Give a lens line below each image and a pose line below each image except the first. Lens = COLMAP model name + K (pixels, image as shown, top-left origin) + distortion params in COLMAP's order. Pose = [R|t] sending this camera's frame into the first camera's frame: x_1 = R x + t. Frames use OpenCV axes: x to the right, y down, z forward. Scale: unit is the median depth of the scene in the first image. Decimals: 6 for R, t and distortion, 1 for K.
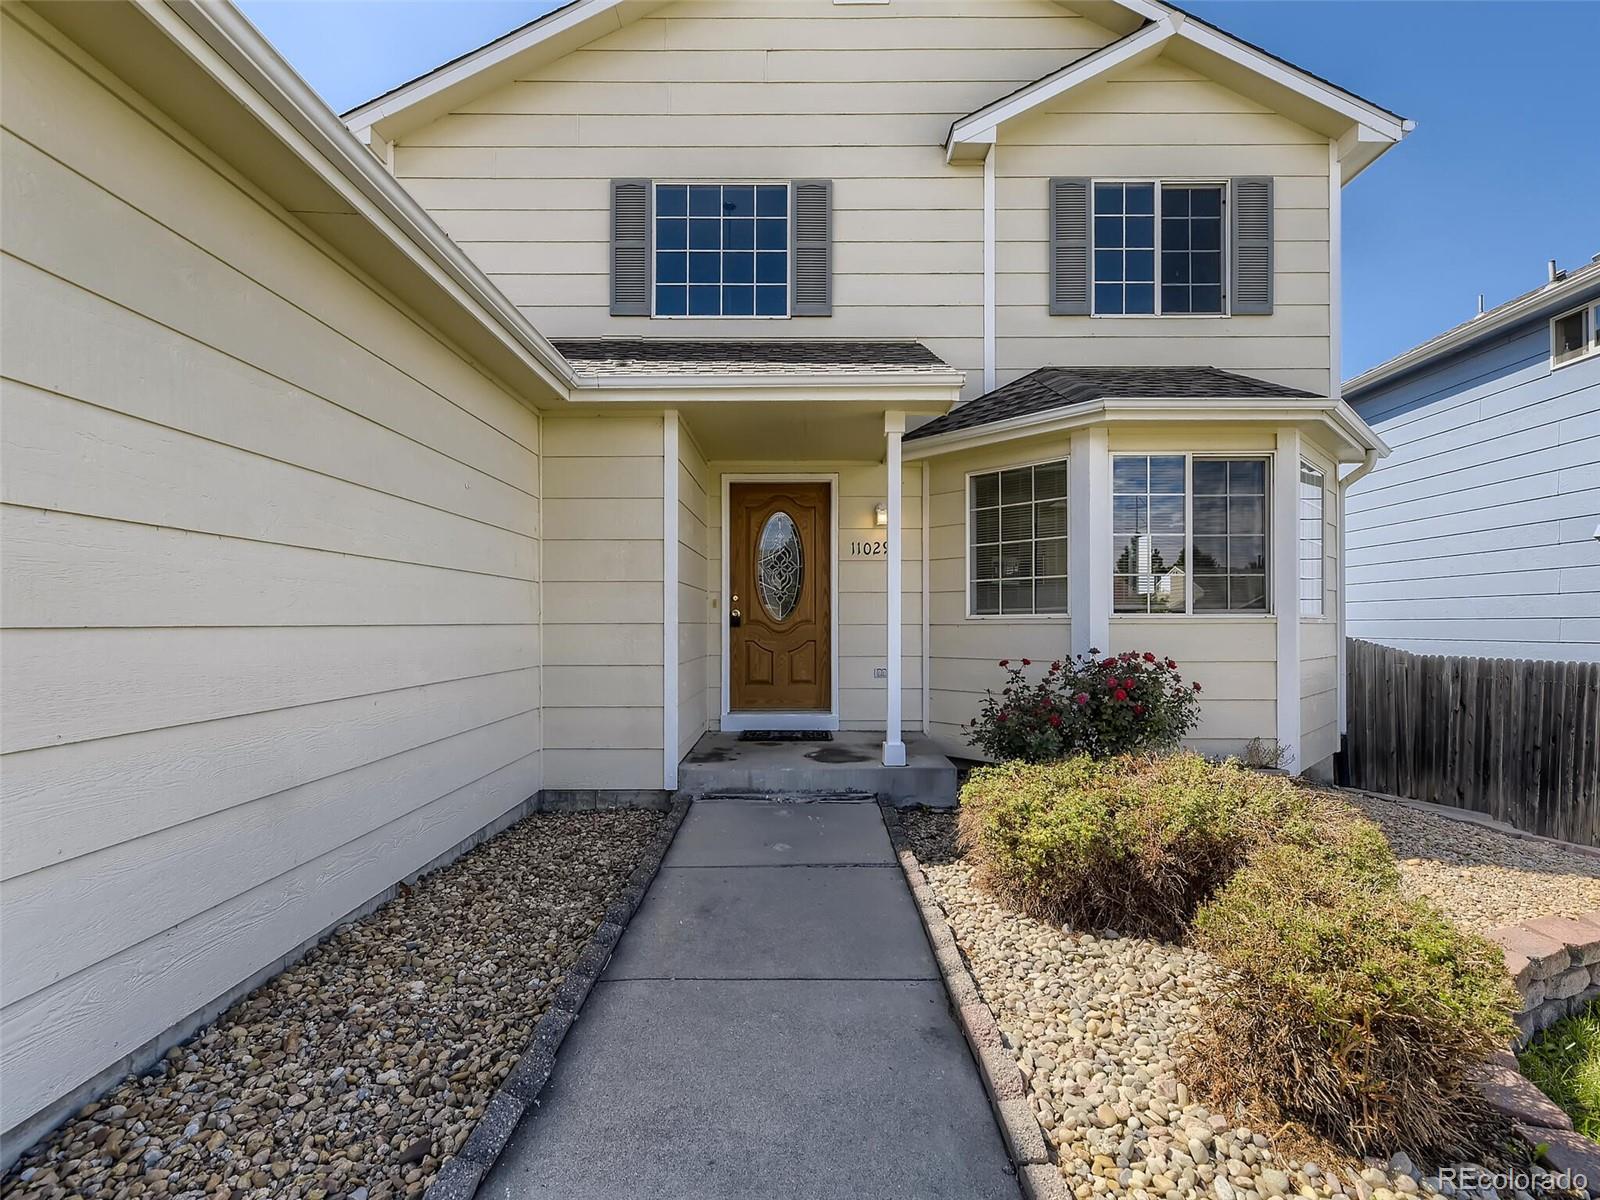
lens RADIAL K [[642.7, 0, 805.0], [0, 642.7, 614.6], [0, 0, 1]] dist [0.002908, 0.000100]
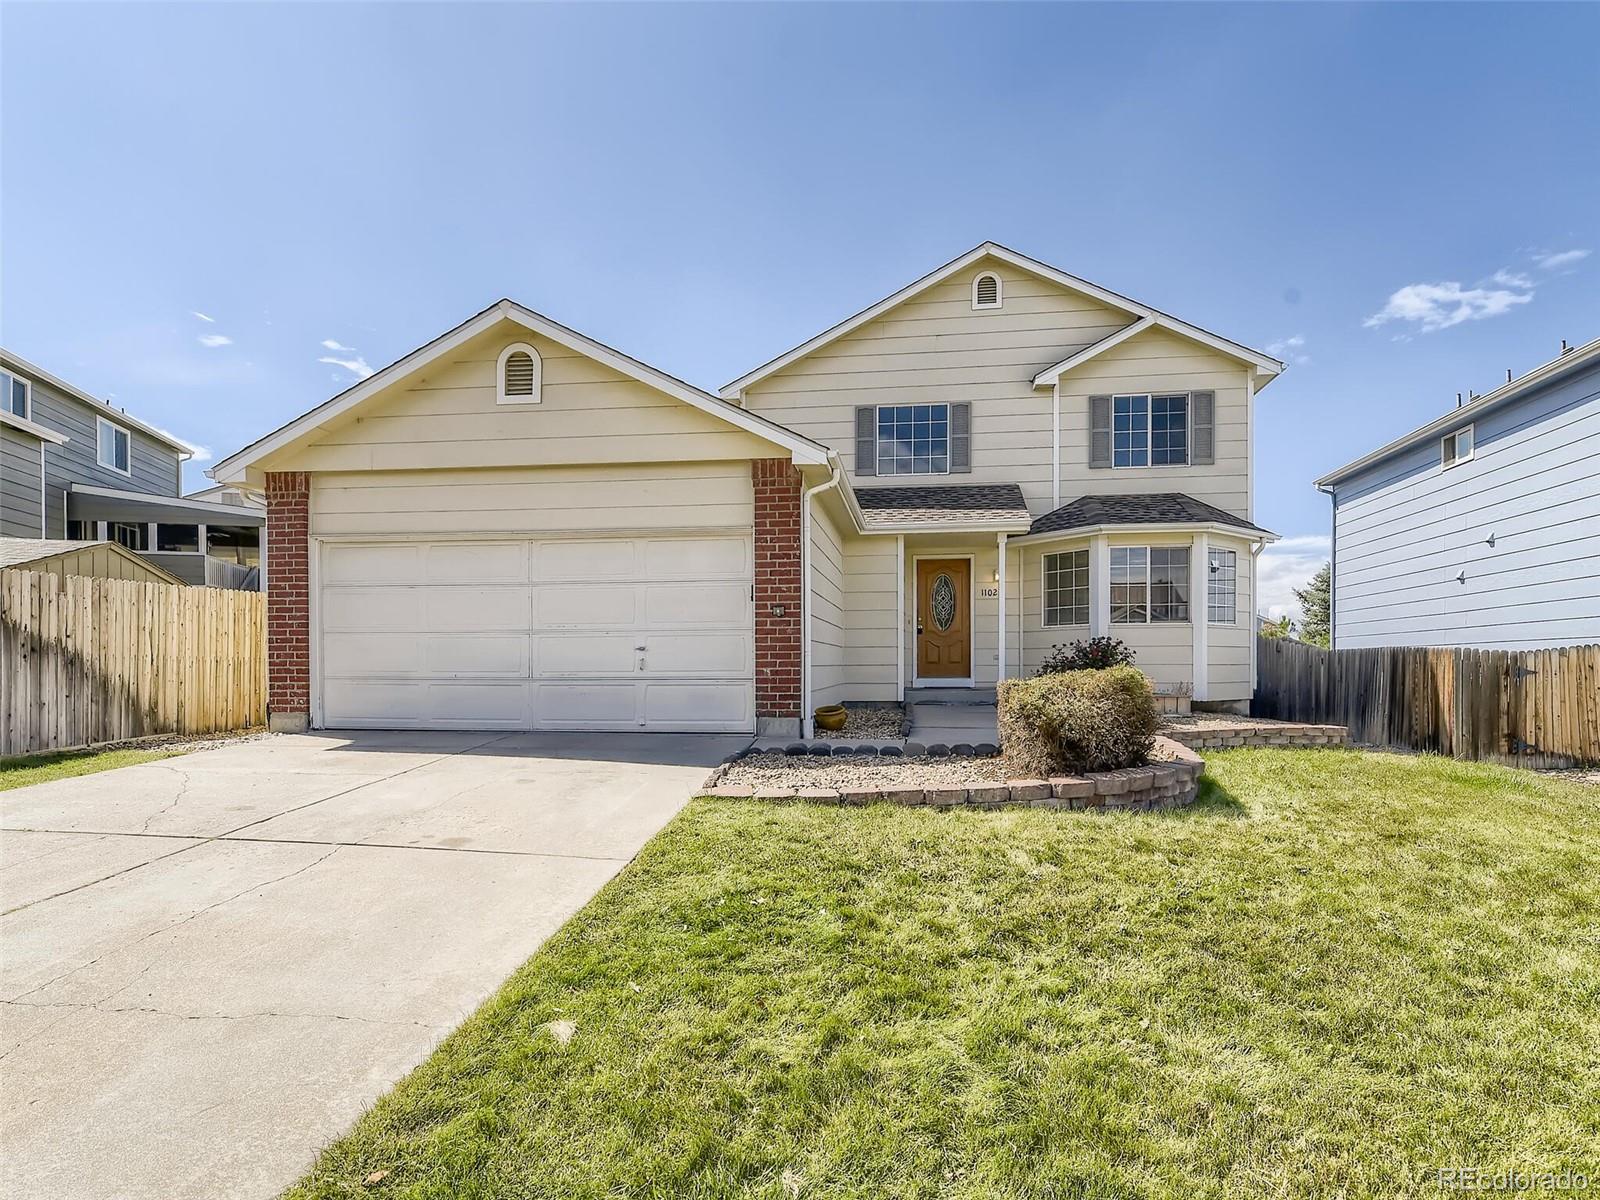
lens RADIAL K [[823.7, 0, 777.7], [0, 823.7, 661.2], [0, 0, 1]] dist [0.004874, 0.001242]
pose [[0.986960, 0.000462, -0.160965, -0.133690], [-0.000832, 0.999997, -0.002235, 0.108936], [0.160963, 0.002339, 0.986958, -1.543284]]
